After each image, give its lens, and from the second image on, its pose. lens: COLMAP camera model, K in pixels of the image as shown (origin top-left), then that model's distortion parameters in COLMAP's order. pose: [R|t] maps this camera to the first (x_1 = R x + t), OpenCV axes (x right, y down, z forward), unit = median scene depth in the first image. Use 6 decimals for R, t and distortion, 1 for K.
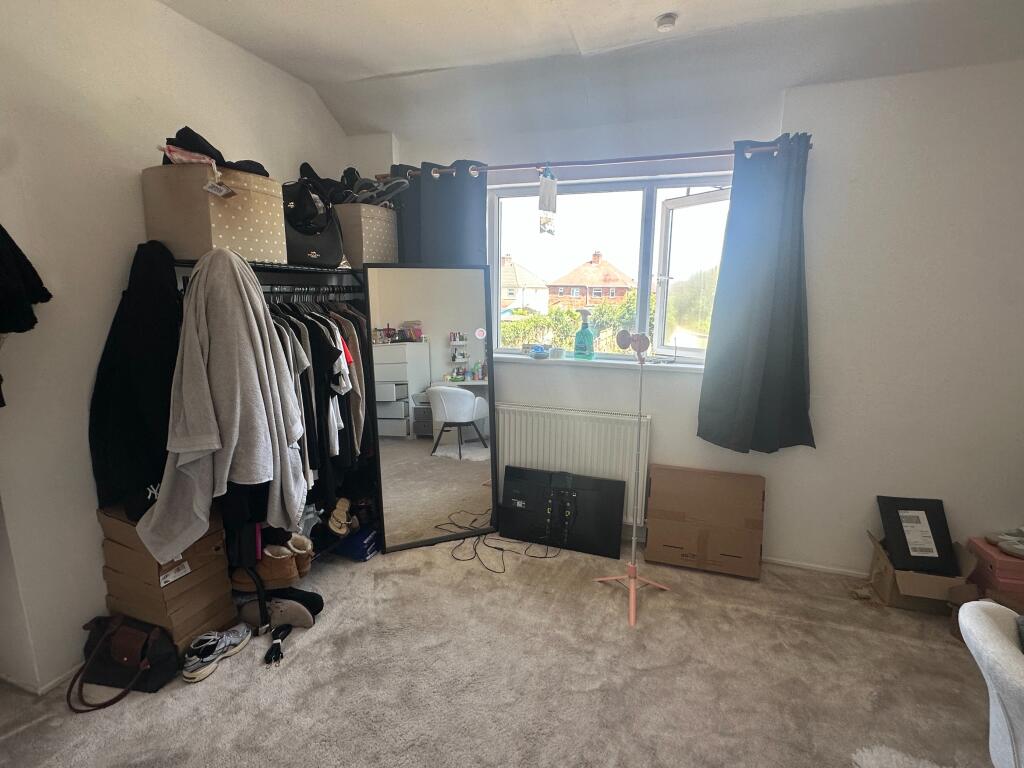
lens RADIAL K [[487.6, 0, 512.0], [0, 487.6, 384.0], [0, 0, 1]] dist [0.000214, -0.000375]
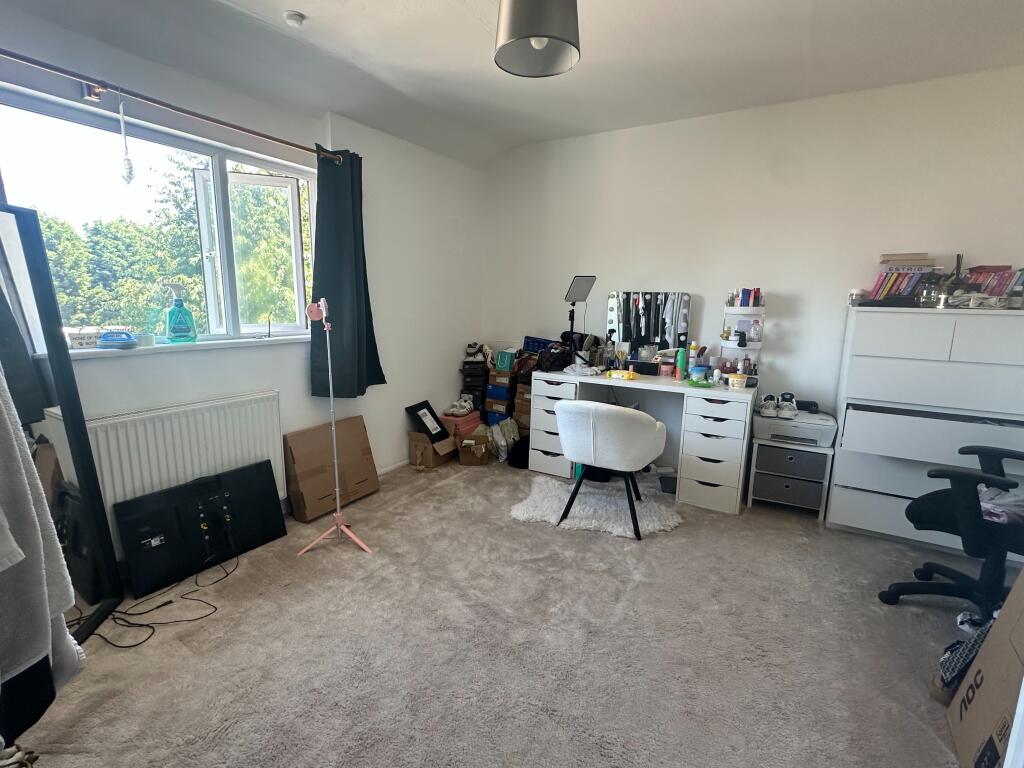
lens RADIAL K [[477.8, 0, 512.0], [0, 477.8, 384.0], [0, 0, 1]] dist [0.000829, -0.000212]
pose [[0.210976, -0.179198, 0.960925, -0.618911], [0.167422, 0.975150, 0.145092, -0.007589], [-0.963047, 0.130269, 0.235735, 0.306074]]
